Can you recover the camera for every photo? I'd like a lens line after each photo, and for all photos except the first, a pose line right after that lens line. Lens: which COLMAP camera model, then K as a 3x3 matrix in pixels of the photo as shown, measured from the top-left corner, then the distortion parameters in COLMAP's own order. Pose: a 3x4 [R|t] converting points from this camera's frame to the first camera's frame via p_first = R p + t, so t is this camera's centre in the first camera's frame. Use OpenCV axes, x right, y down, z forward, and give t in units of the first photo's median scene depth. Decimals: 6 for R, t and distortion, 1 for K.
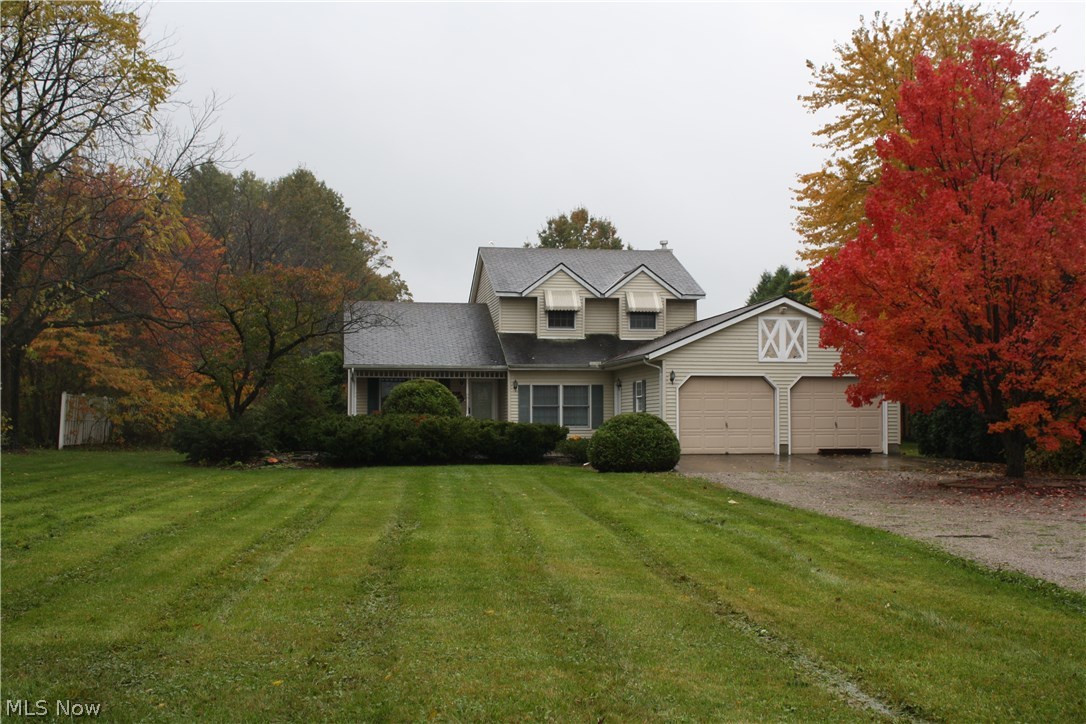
lens RADIAL K [[1422.4, 0, 542.4], [0, 1422.4, 361.4], [0, 0, 1]] dist [-0.012208, 0.000000]
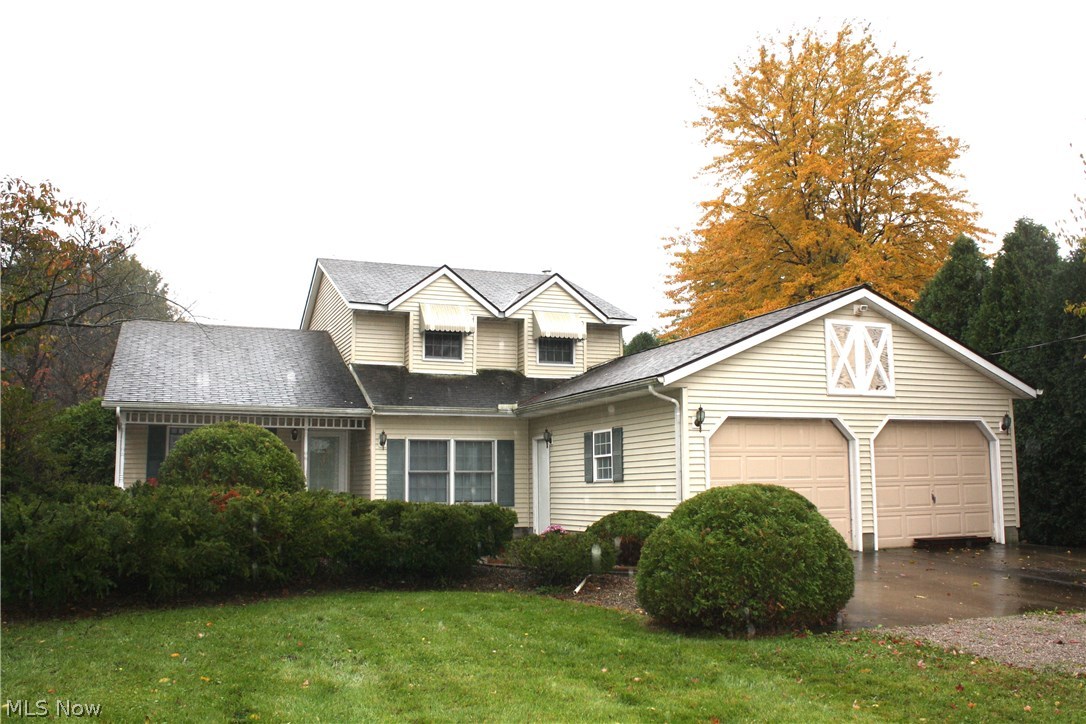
lens RADIAL K [[992.7, 0, 544.3], [0, 992.7, 359.6], [0, 0, 1]] dist [-0.108960, 0.000000]
pose [[0.975377, 0.022672, 0.219377, -0.046694], [-0.004306, 0.996470, -0.083840, 0.018092], [-0.220503, 0.080831, 0.972031, 0.548339]]
